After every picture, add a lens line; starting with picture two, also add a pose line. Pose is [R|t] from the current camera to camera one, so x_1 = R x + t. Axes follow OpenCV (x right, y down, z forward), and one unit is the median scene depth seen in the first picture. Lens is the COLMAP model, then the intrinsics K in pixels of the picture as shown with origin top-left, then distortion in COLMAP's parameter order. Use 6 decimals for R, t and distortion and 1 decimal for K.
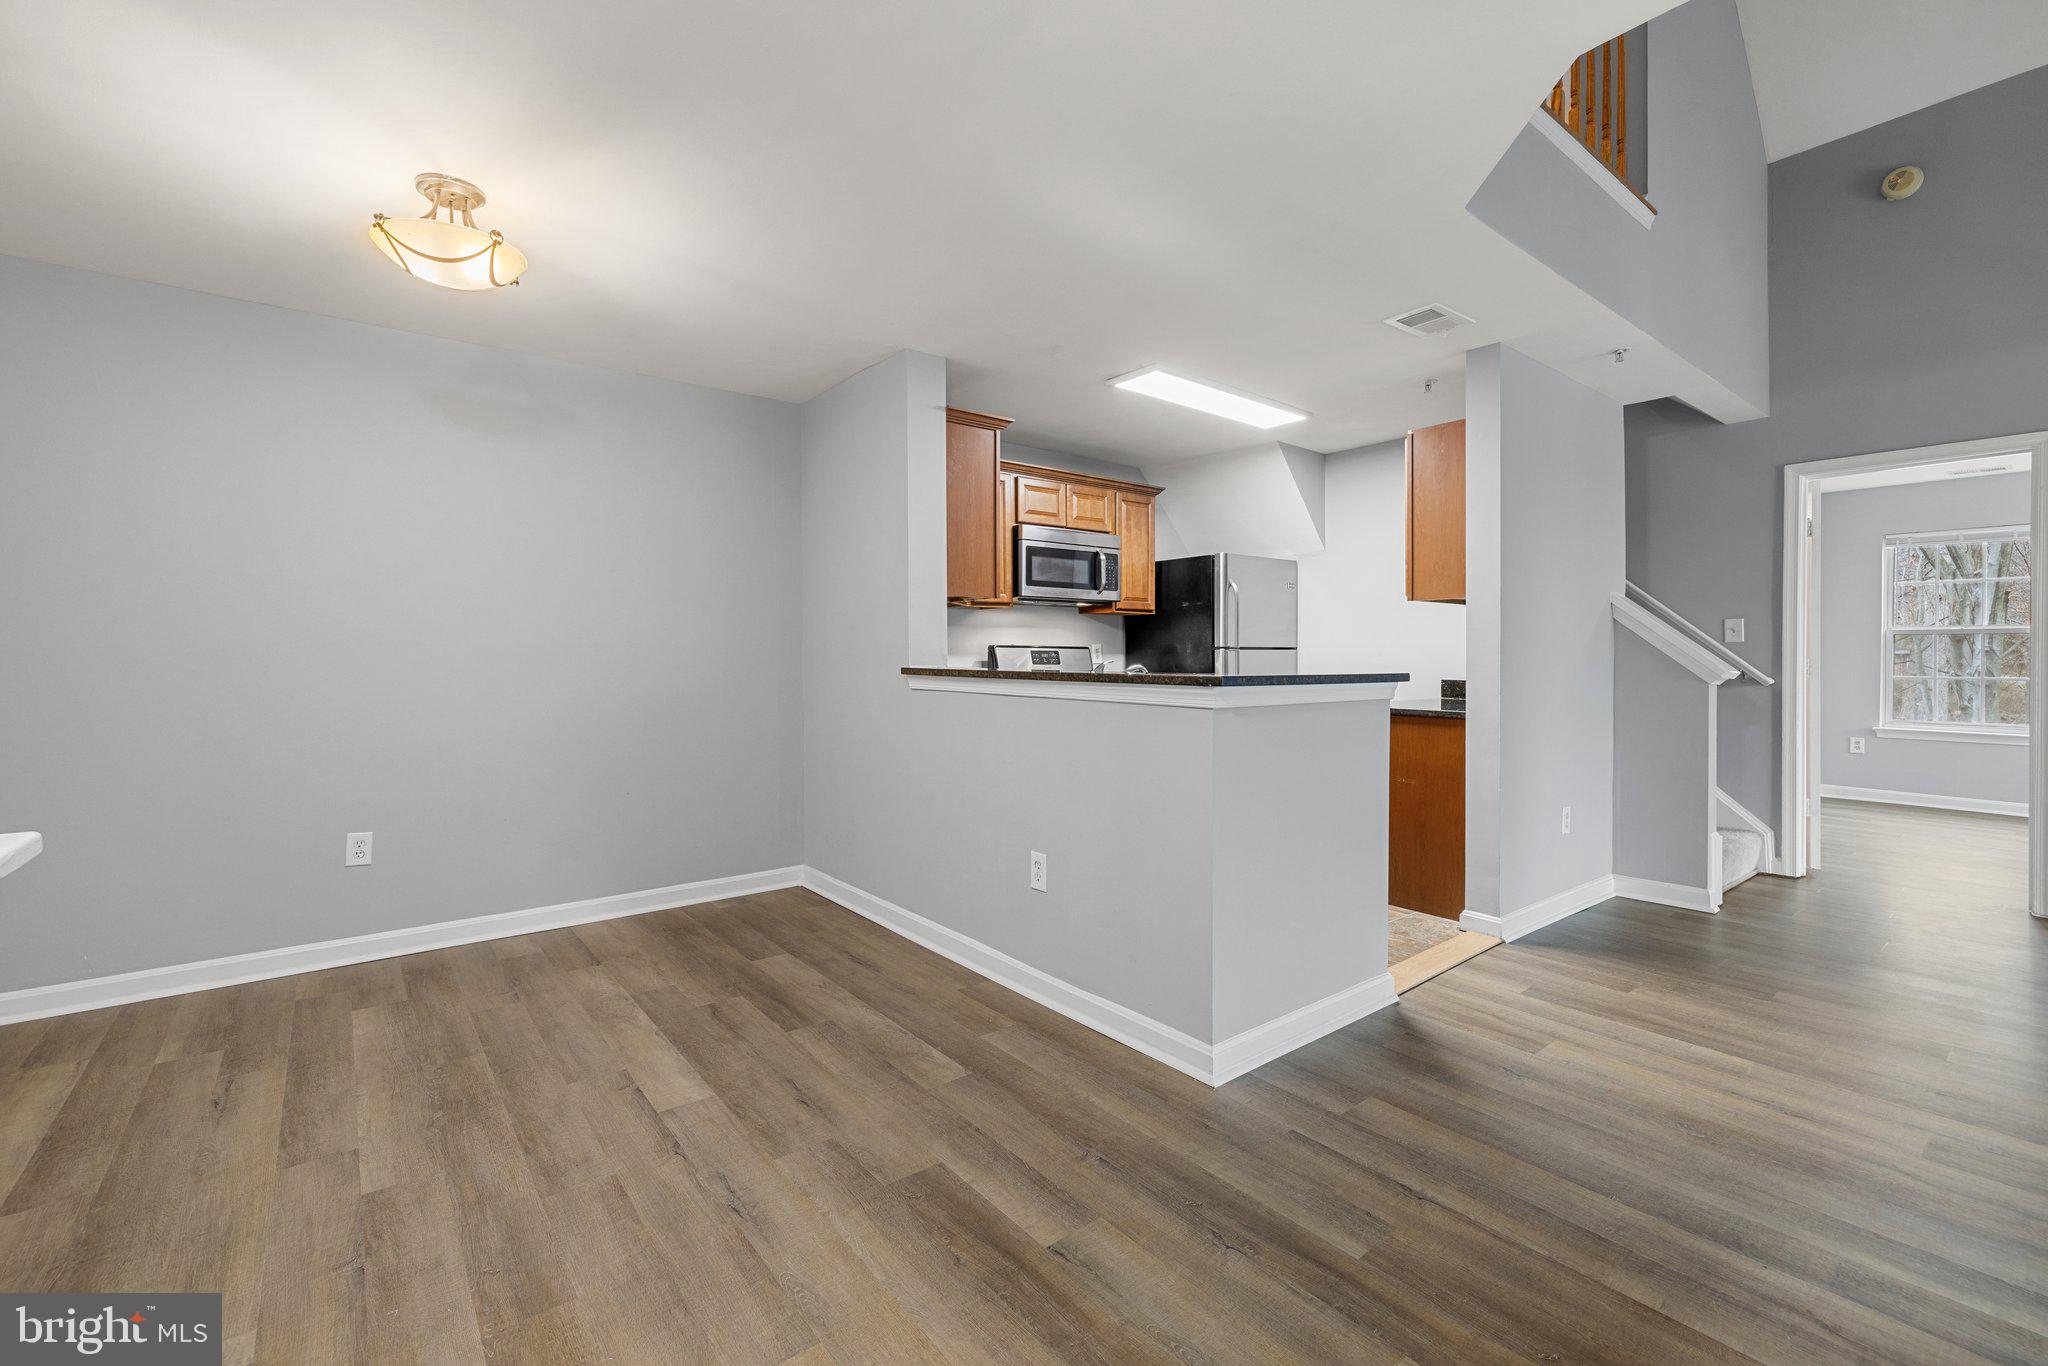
lens RADIAL K [[854.3, 0, 1010.2], [0, 854.3, 656.5], [0, 0, 1]] dist [0.000874, 0.000282]
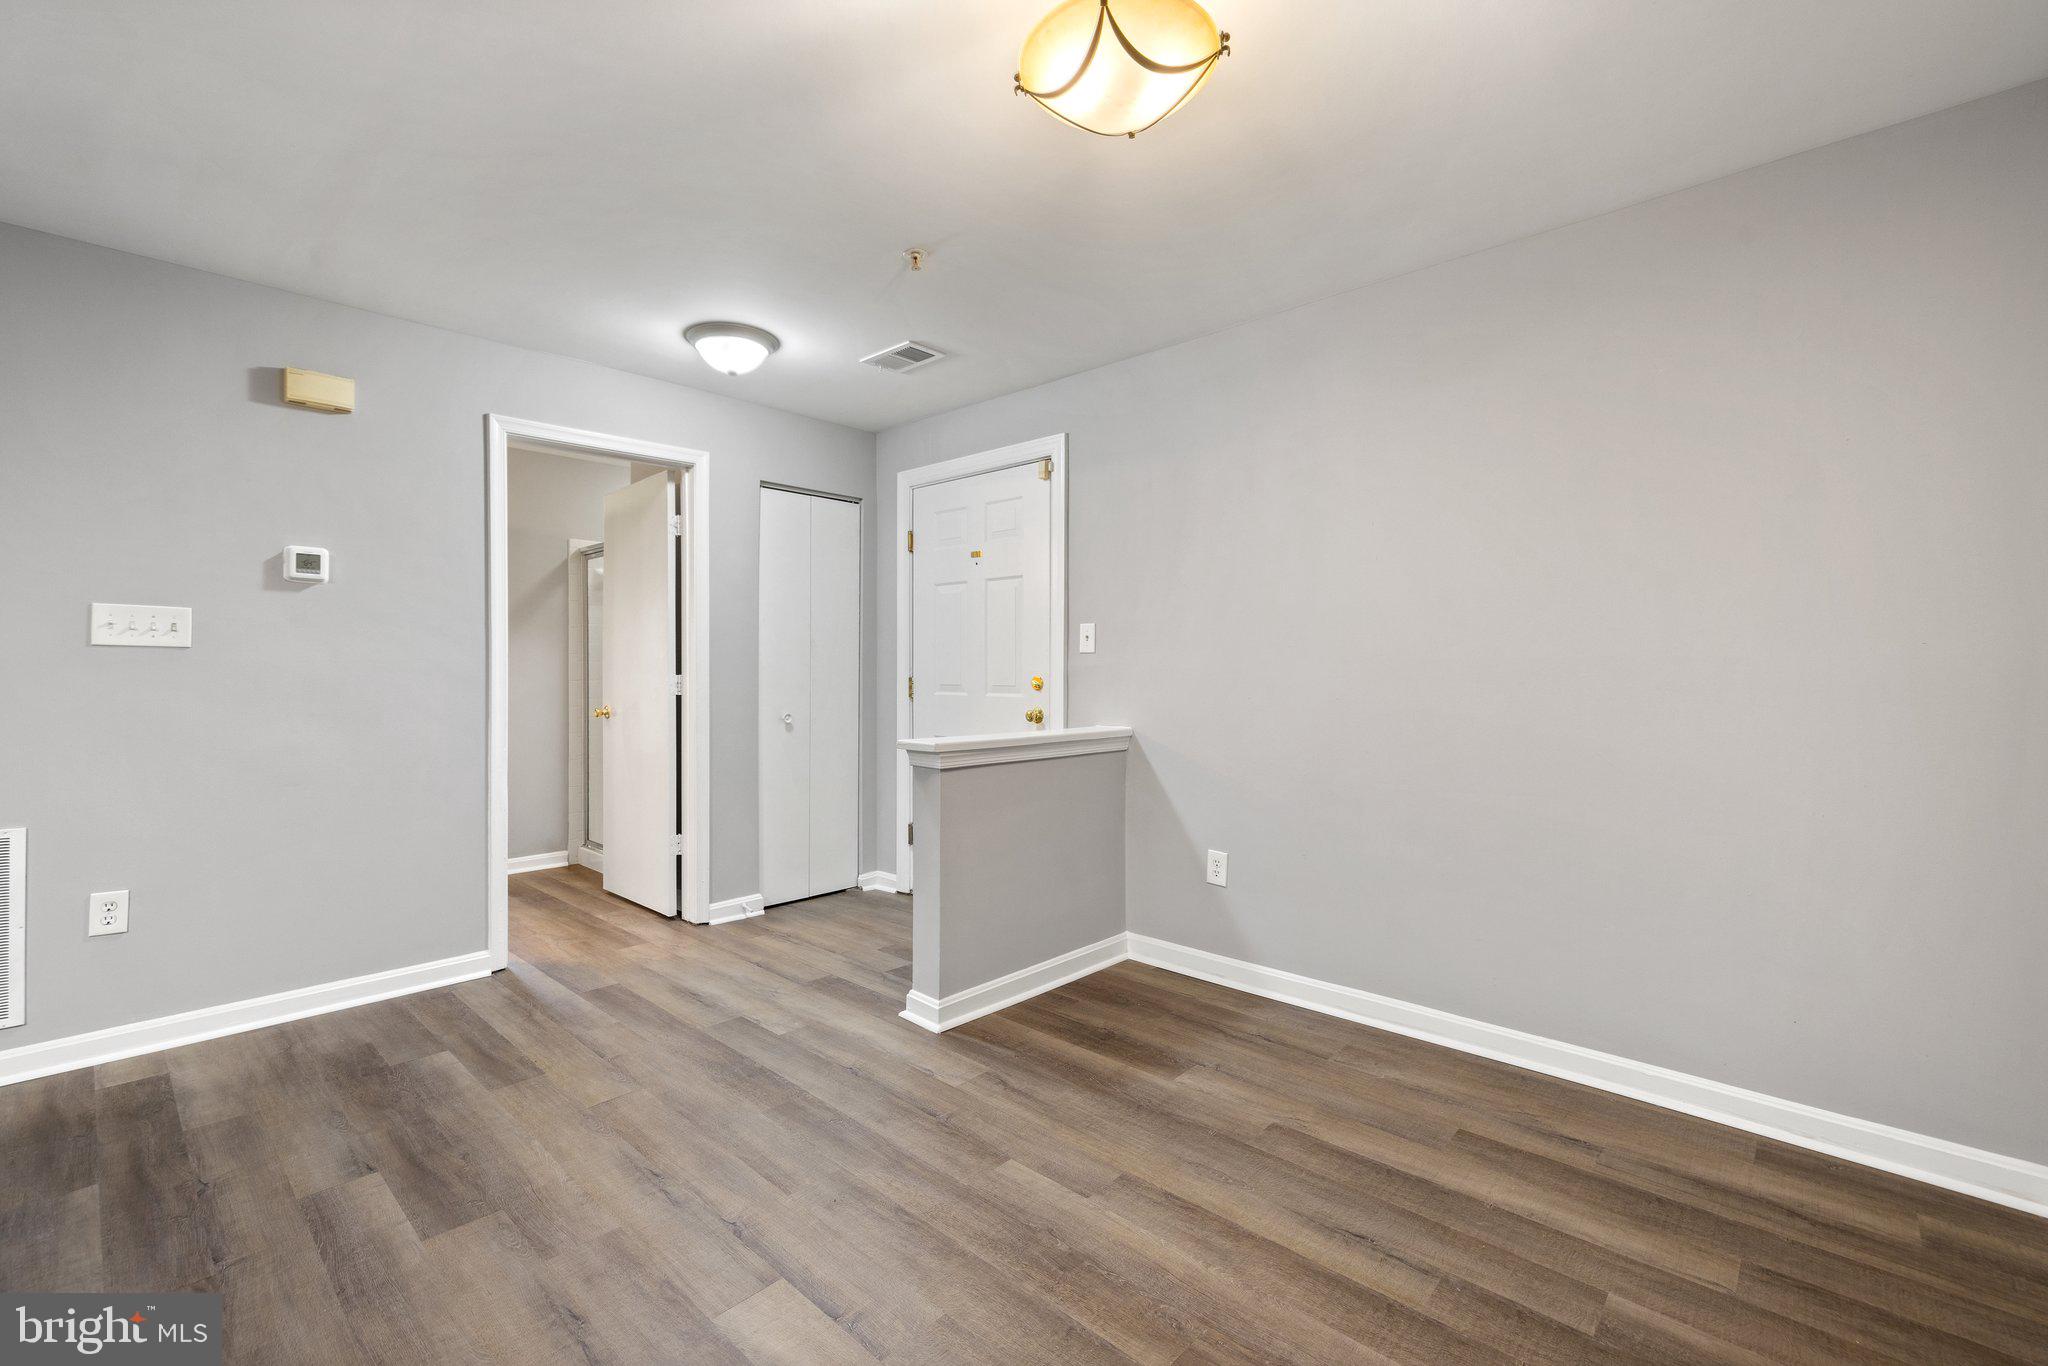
lens RADIAL K [[881.3, 0, 1004.5], [0, 881.3, 673.6], [0, 0, 1]] dist [0.001887, 0.000113]
pose [[-0.989216, 0.000899, -0.146458, -0.448268], [0.000252, 0.999990, 0.004438, -0.004249], [0.146461, 0.004353, -0.989207, 1.636190]]
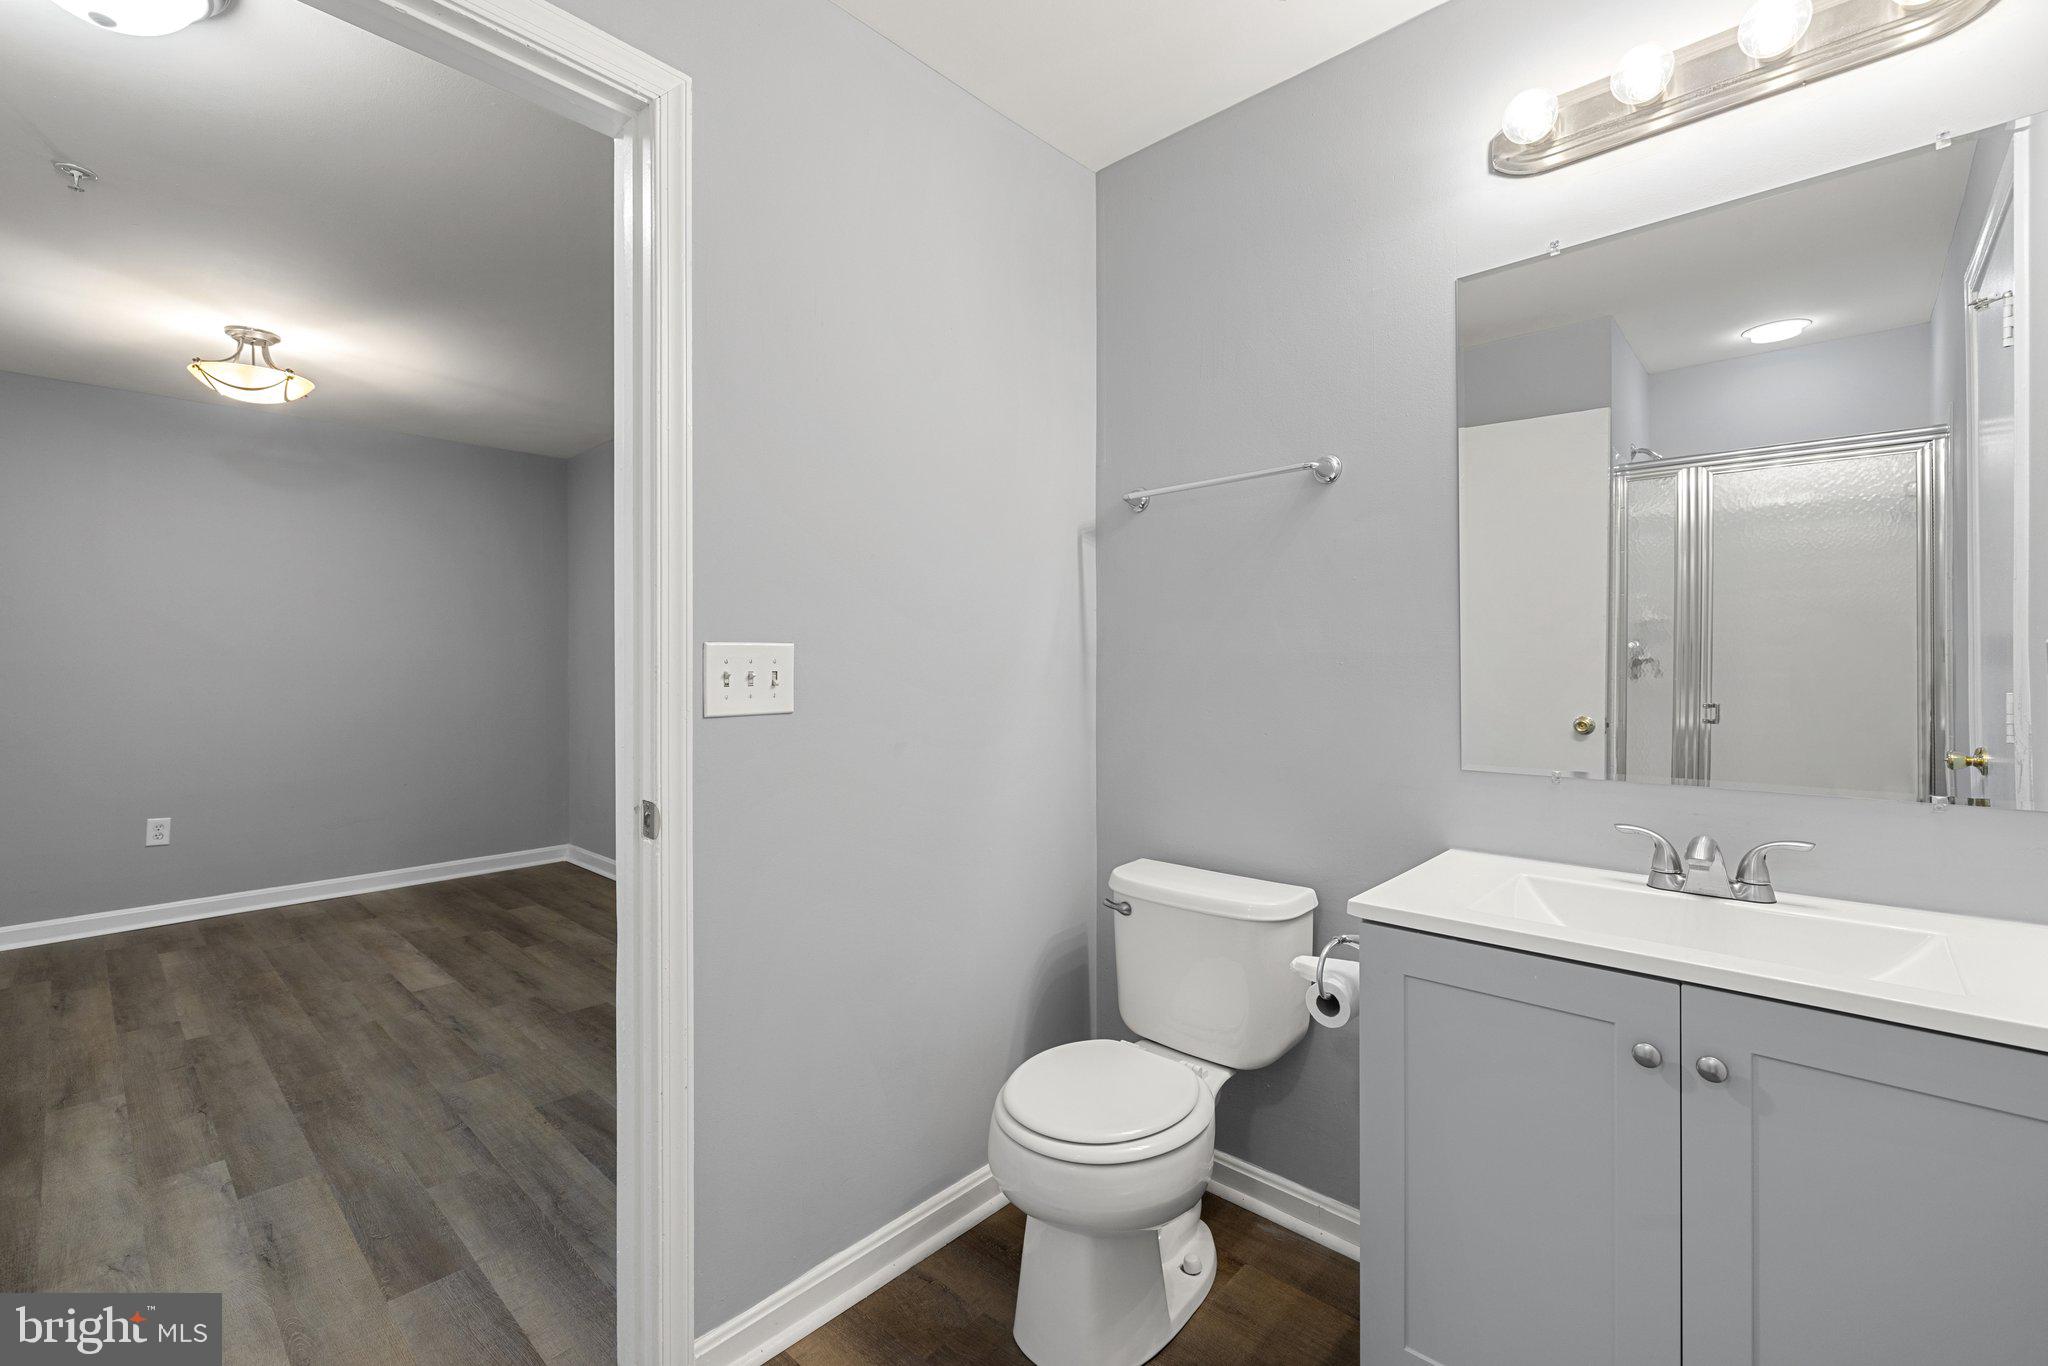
lens RADIAL K [[869.3, 0, 1000.4], [0, 869.3, 652.8], [0, 0, 1]] dist [-0.000966, 0.000298]
pose [[0.988344, -0.000452, 0.152235, 0.313700], [0.001955, 0.999951, -0.009722, -0.018964], [-0.152223, 0.009906, 0.988296, -0.546324]]
